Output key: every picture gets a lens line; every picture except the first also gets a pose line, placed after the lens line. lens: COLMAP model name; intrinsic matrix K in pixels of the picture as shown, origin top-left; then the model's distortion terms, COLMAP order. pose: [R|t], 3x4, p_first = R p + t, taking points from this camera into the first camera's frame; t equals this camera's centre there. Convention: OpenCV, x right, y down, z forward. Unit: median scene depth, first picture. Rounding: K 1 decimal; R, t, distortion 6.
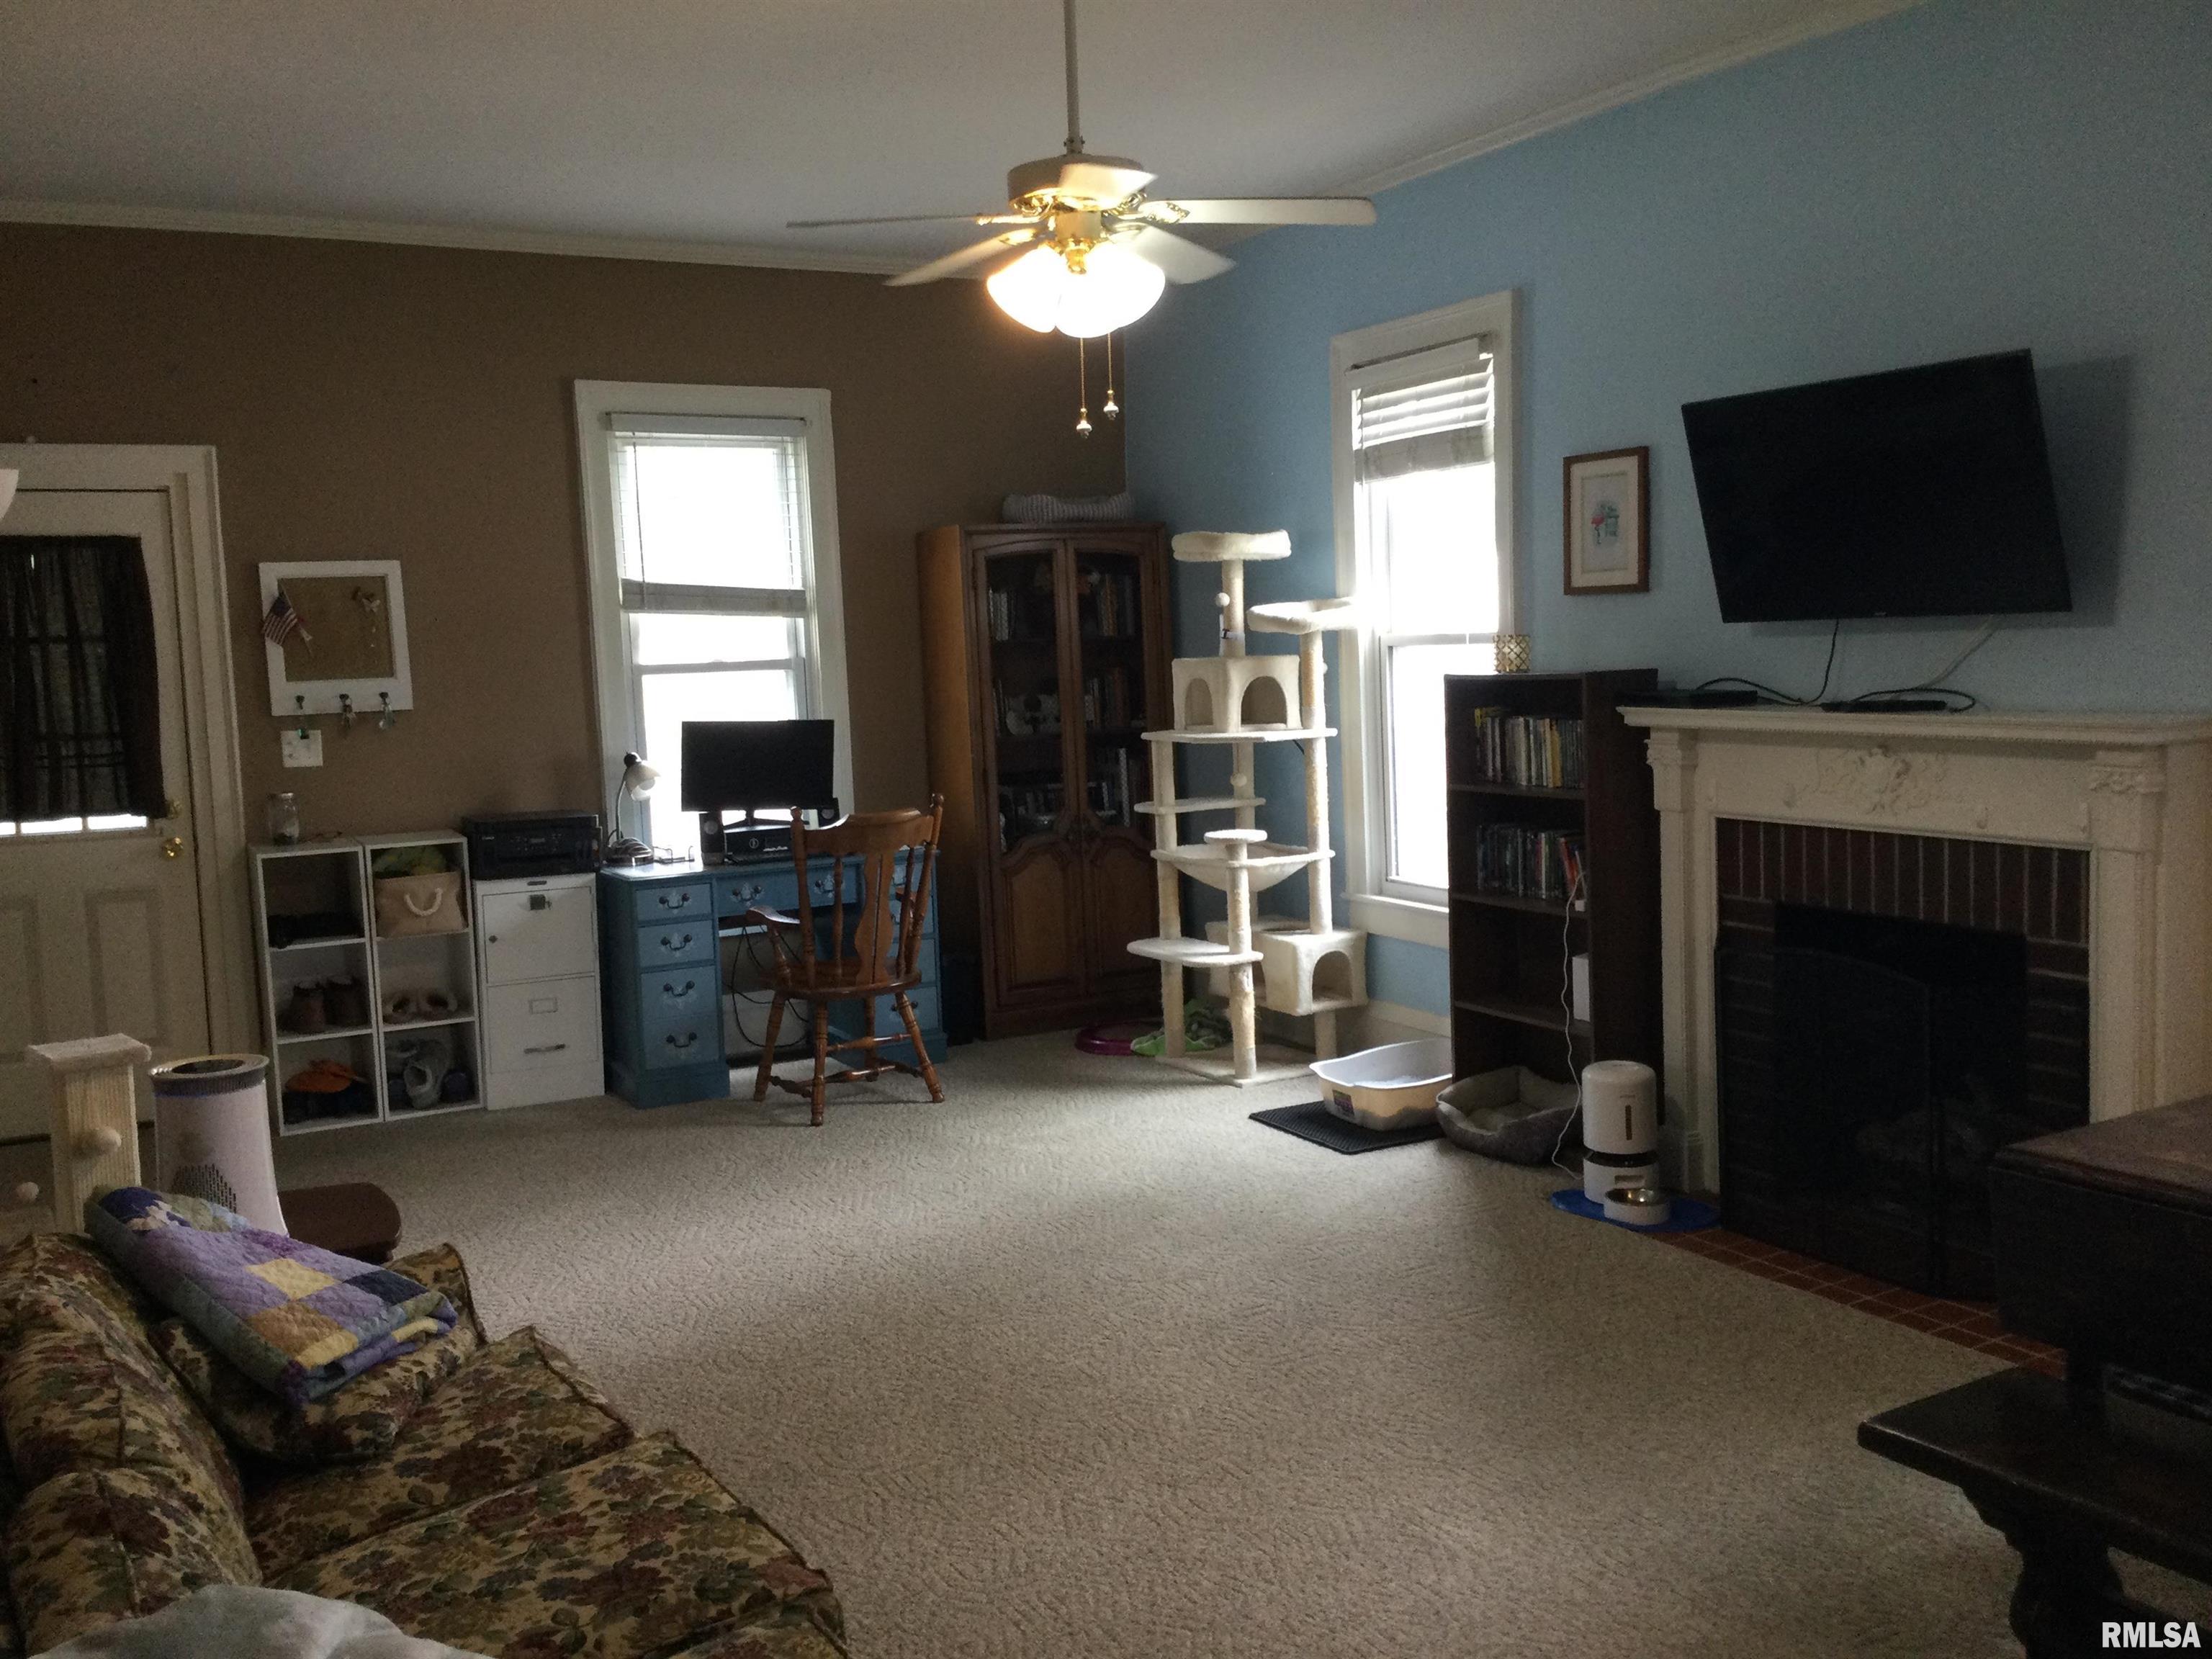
lens RADIAL K [[1995.9, 0, 1106.0], [0, 1995.9, 829.5], [0, 0, 1]] dist [0.113211, -0.217326]
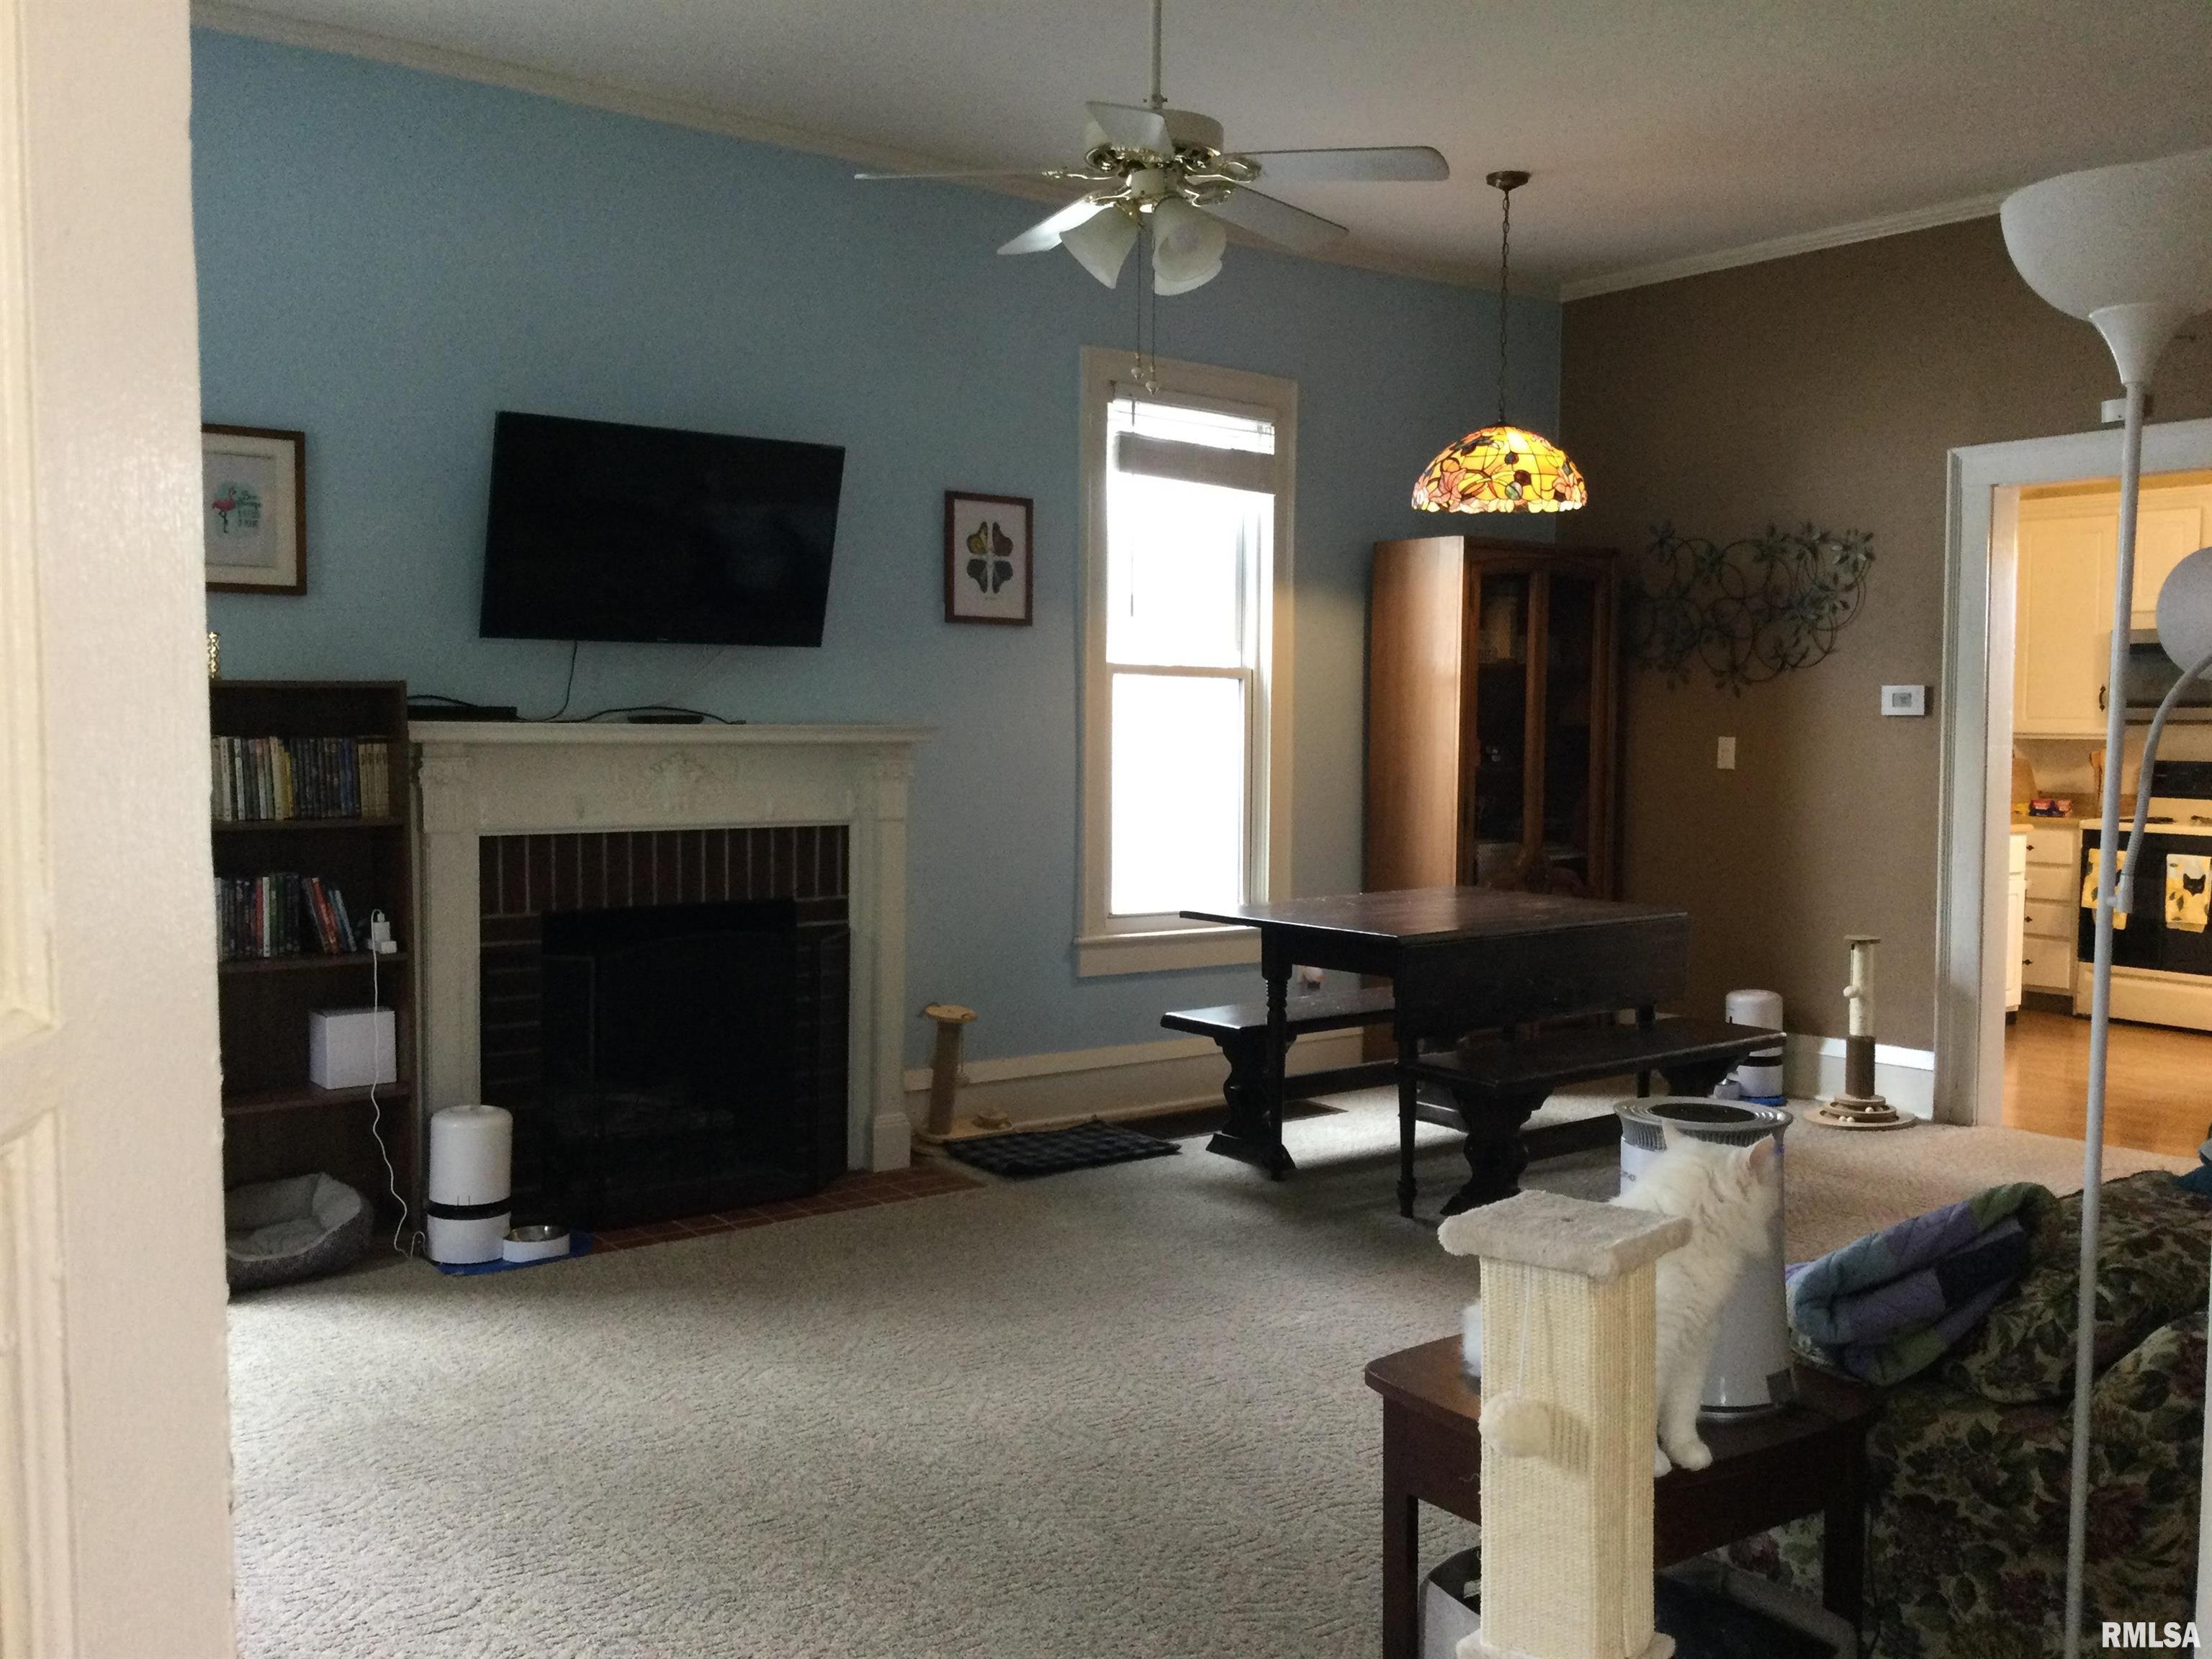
lens RADIAL K [[1995.9, 0, 1106.0], [0, 1995.9, 829.5], [0, 0, 1]] dist [0.113211, -0.217326]
pose [[-0.152205, -0.022829, 0.988085, -0.773633], [0.097466, 0.994514, 0.037991, -0.018506], [-0.983531, 0.102087, -0.149145, 0.928377]]
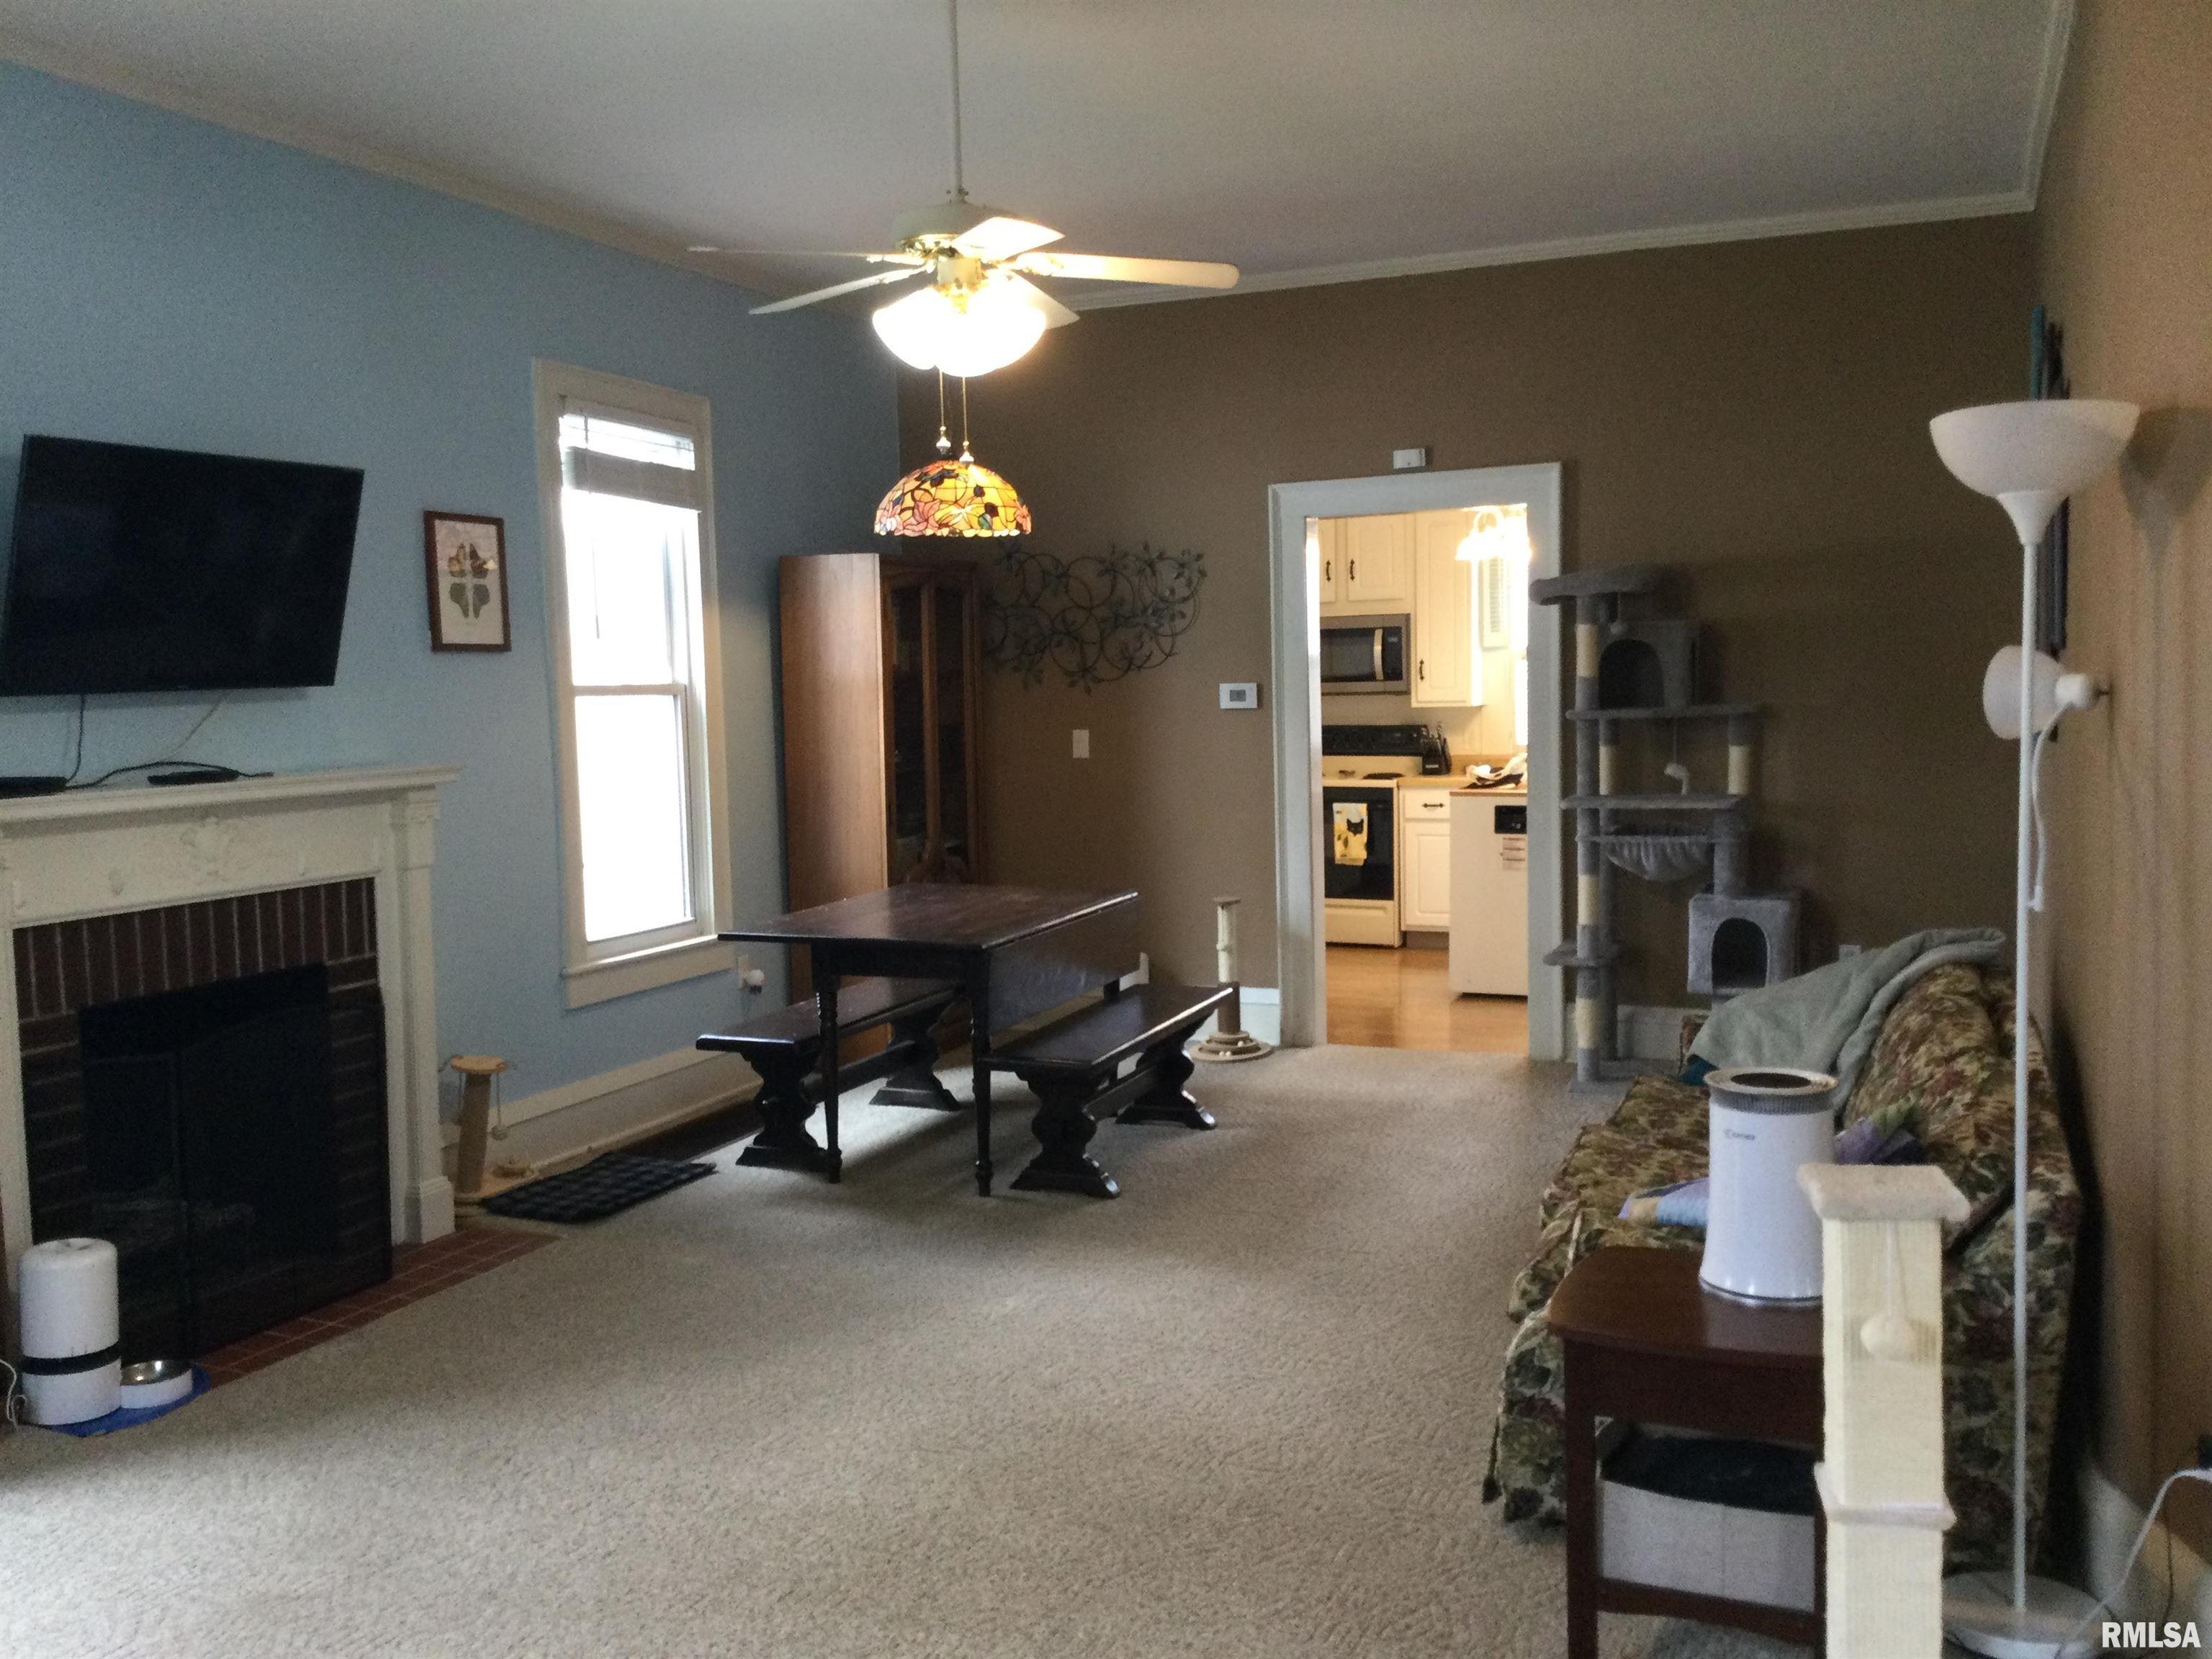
lens RADIAL K [[1995.9, 0, 1106.0], [0, 1995.9, 829.5], [0, 0, 1]] dist [0.113211, -0.217326]
pose [[-0.619263, -0.019588, 0.784939, -0.694607], [0.121024, 0.985361, 0.120069, -0.101737], [-0.775801, 0.169351, -0.607827, 1.262203]]
